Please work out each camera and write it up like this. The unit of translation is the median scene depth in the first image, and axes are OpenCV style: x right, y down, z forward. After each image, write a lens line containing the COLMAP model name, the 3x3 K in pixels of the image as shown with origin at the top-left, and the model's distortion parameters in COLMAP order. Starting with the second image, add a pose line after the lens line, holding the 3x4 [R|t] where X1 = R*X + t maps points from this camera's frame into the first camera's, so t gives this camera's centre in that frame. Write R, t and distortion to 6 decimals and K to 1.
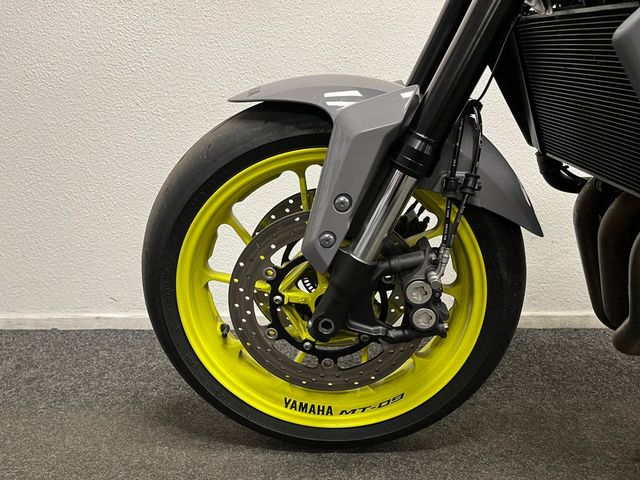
lens RADIAL K [[493.3, 0, 320.0], [0, 493.3, 240.0], [0, 0, 1]] dist [0.061772, -0.001836]
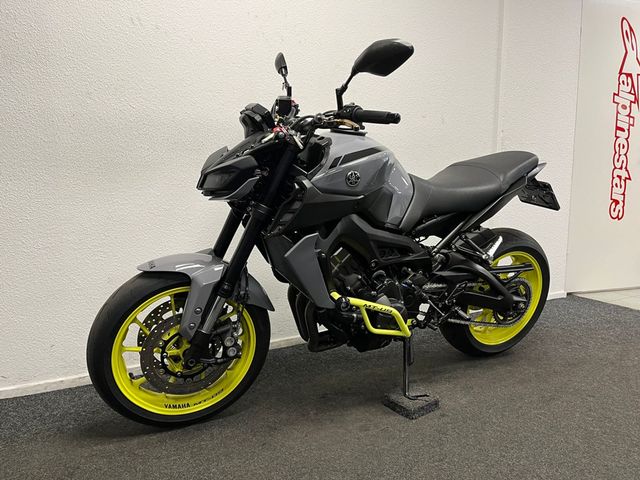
lens RADIAL K [[493.3, 0, 320.0], [0, 493.3, 240.0], [0, 0, 1]] dist [0.061772, -0.001836]
pose [[0.892390, -0.069917, 0.445815, -0.421579], [0.097238, 0.994510, -0.038672, -0.234690], [-0.440664, 0.077861, 0.894289, -1.314520]]
